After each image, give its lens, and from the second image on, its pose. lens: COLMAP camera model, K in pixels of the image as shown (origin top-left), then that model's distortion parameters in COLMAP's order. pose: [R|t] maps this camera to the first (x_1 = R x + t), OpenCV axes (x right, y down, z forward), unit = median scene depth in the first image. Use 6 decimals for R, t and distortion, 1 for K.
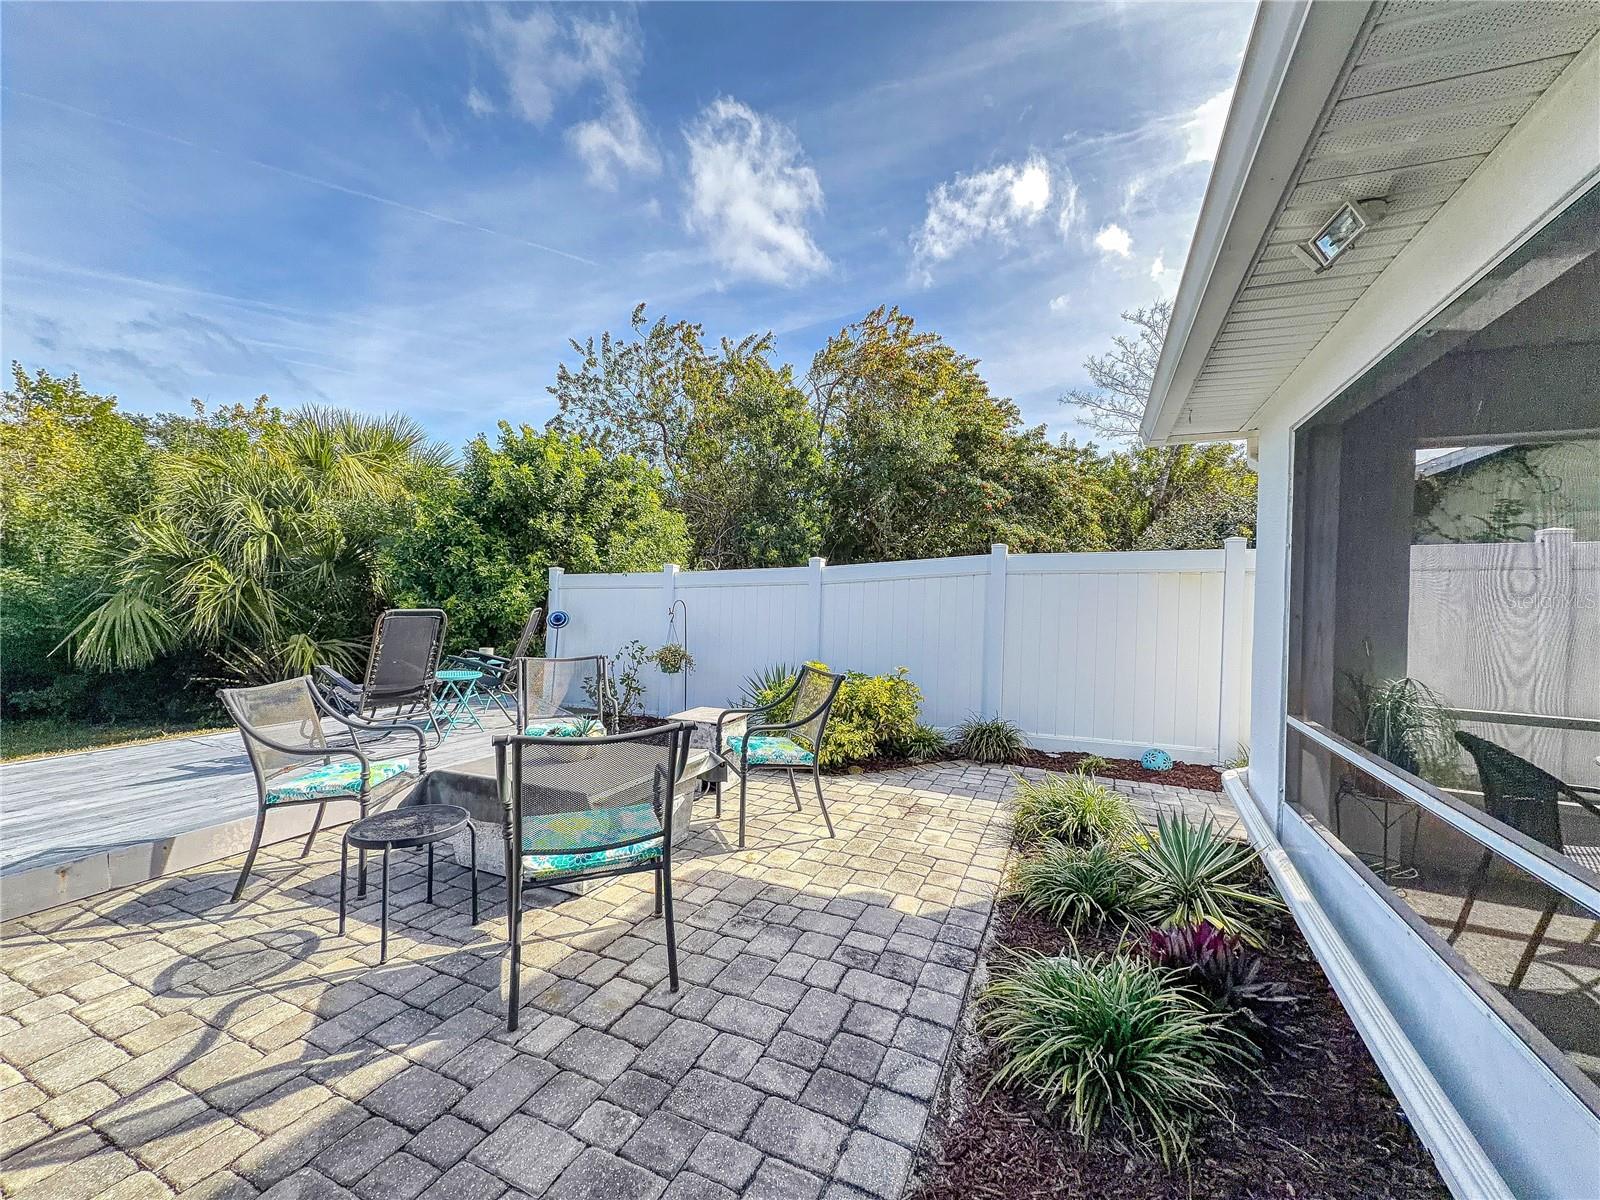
lens RADIAL K [[634.1, 0, 800.0], [0, 634.1, 600.0], [0, 0, 1]] dist [-0.022499, 0.005065]
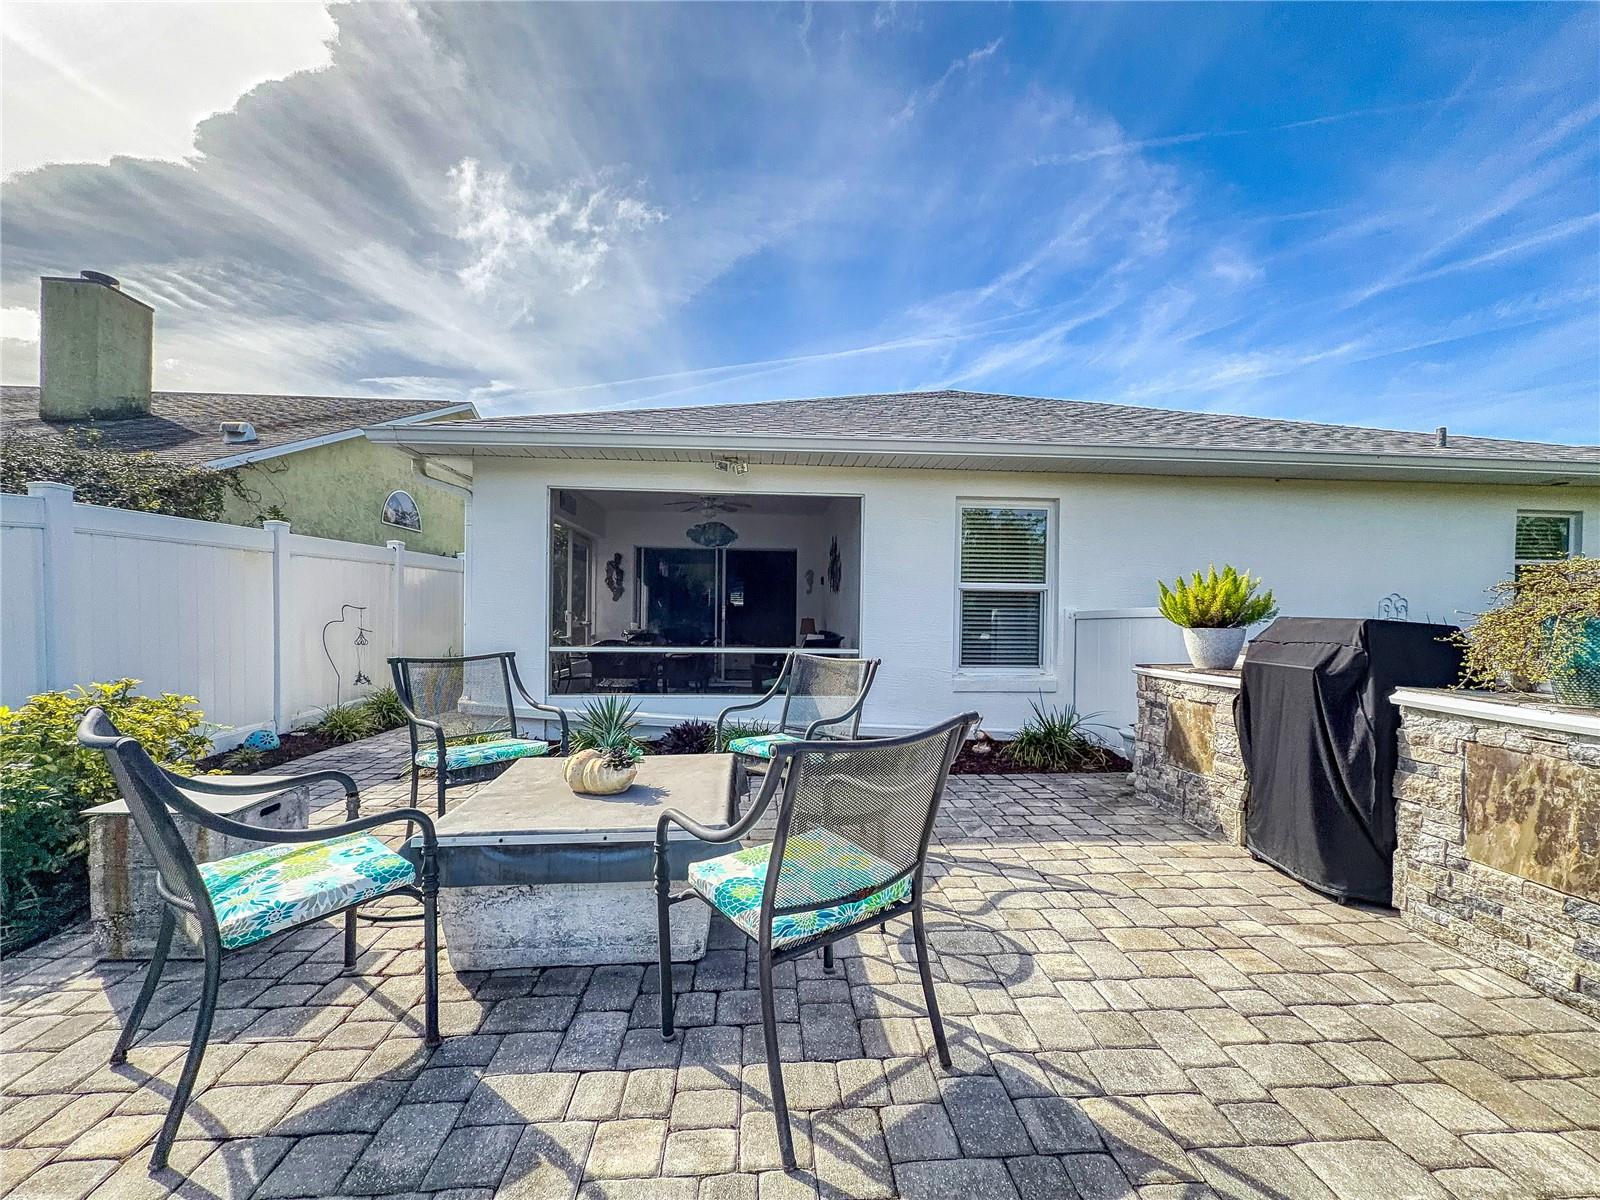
lens RADIAL K [[655.2, 0, 809.2], [0, 655.2, 631.8], [0, 0, 1]] dist [0.002105, 0.000282]
pose [[-0.471321, -0.048200, 0.880643, -1.241731], [-0.005189, 0.998640, 0.051882, 0.032913], [-0.881946, 0.019883, -0.470930, 1.261172]]
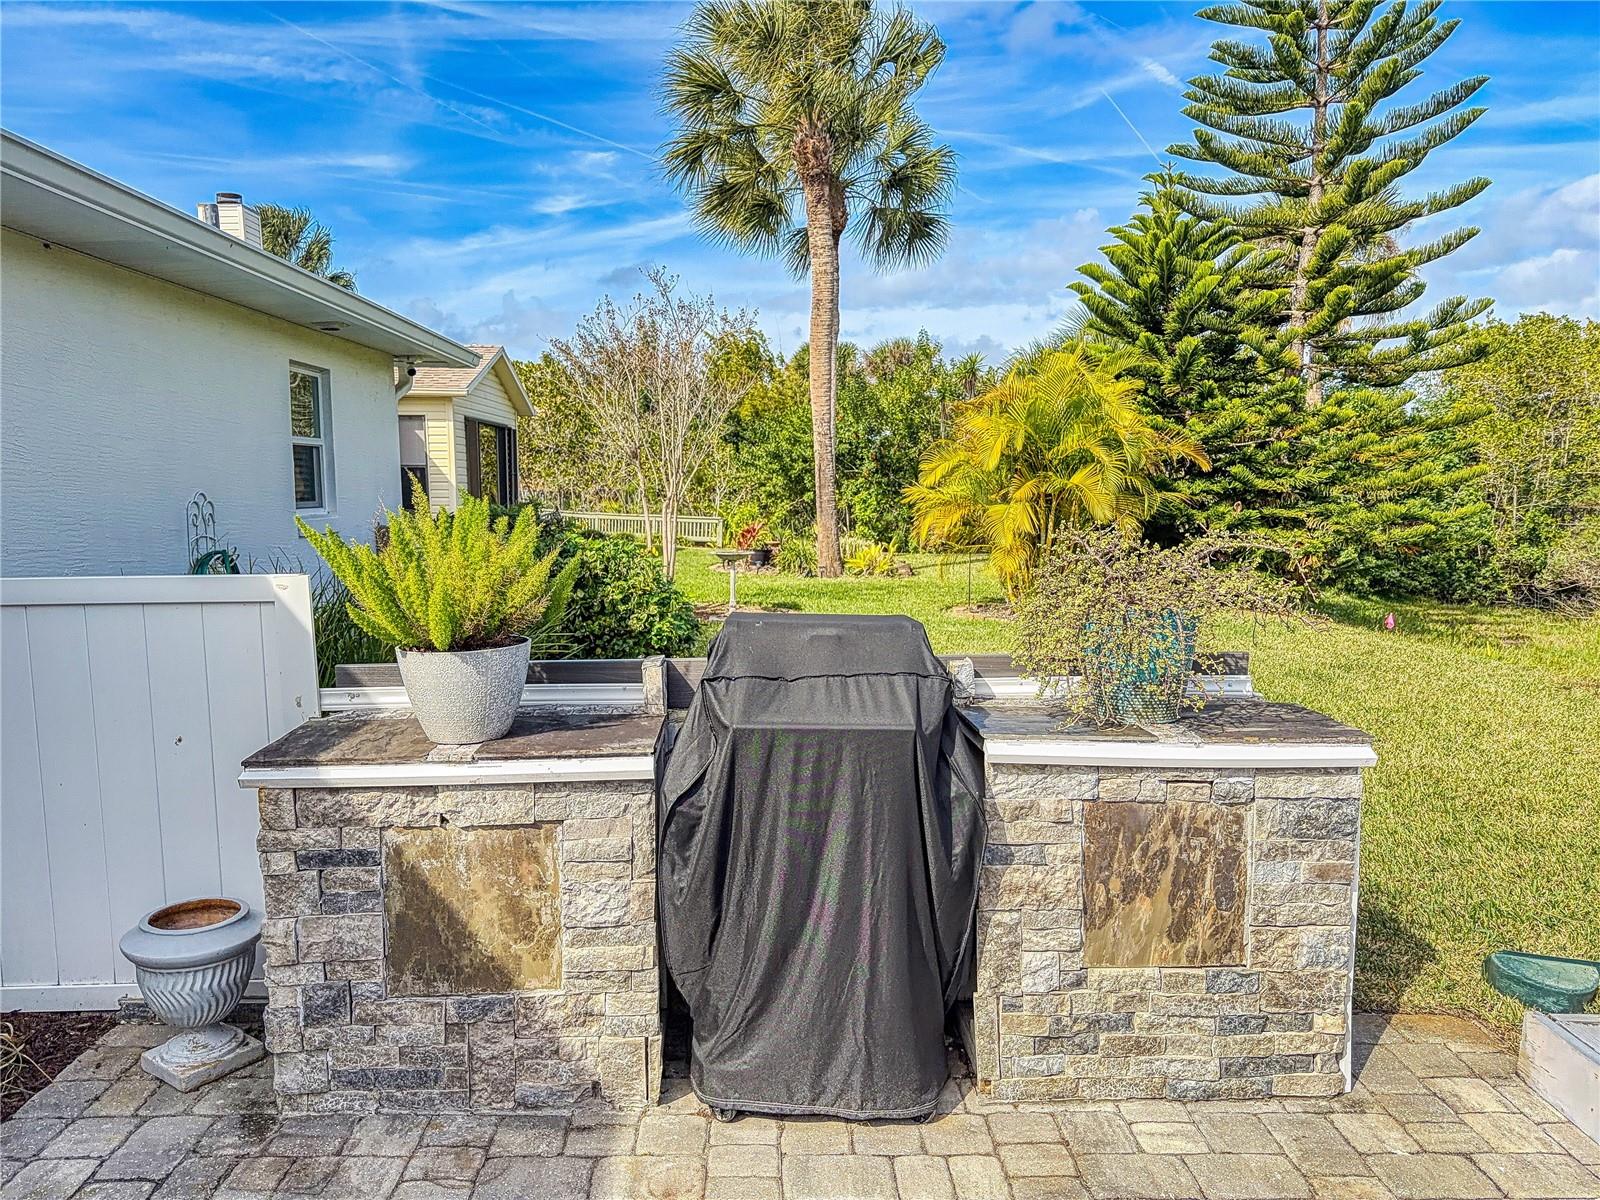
lens RADIAL K [[1117.2, 0, 804.0], [0, 1117.2, 610.0], [0, 0, 1]] dist [0.013504, -0.004618]
pose [[-0.904685, 0.028063, -0.425156, -0.374310], [-0.026126, 0.992297, 0.121092, -0.053484], [0.425280, 0.120657, -0.896983, 0.909534]]
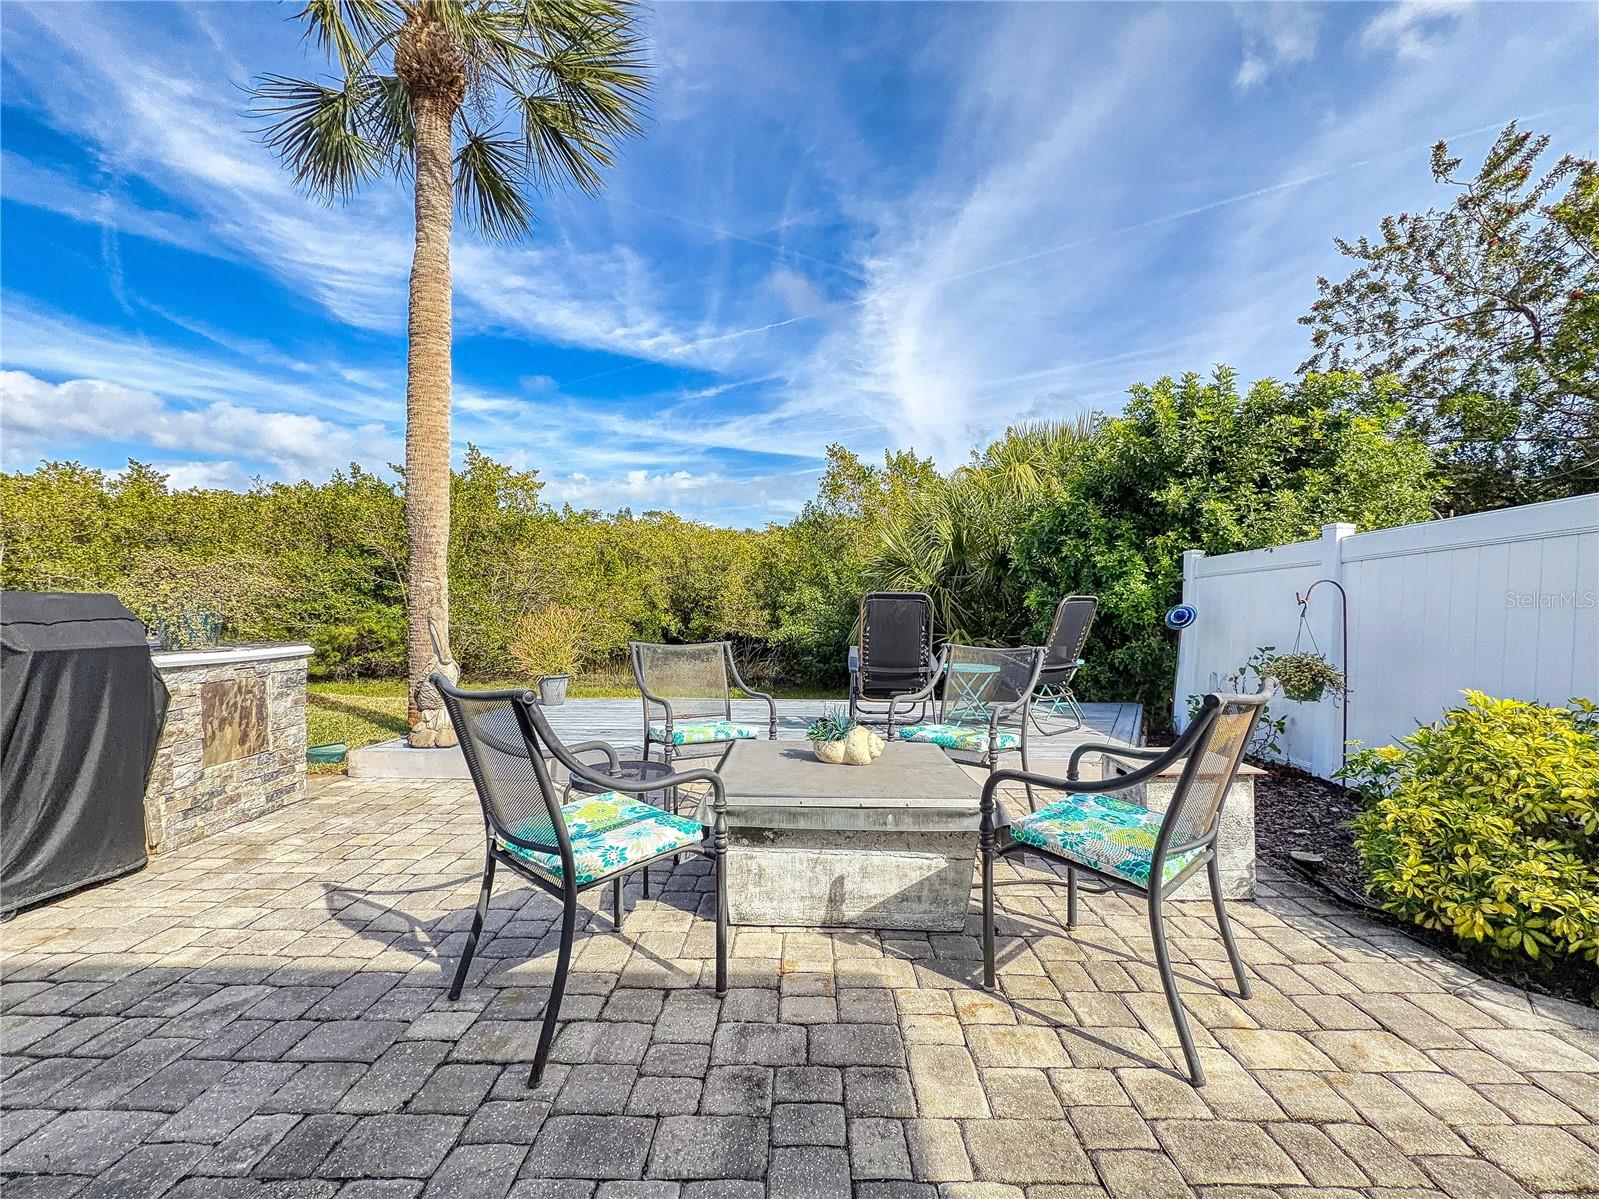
lens RADIAL K [[662.8, 0, 810.4], [0, 662.8, 609.6], [0, 0, 1]] dist [-0.001642, -0.000265]
pose [[0.403547, -0.011343, -0.914888, 0.404673], [-0.005004, 0.999881, -0.014604, 0.088274], [0.914945, 0.010472, 0.403442, 0.696421]]
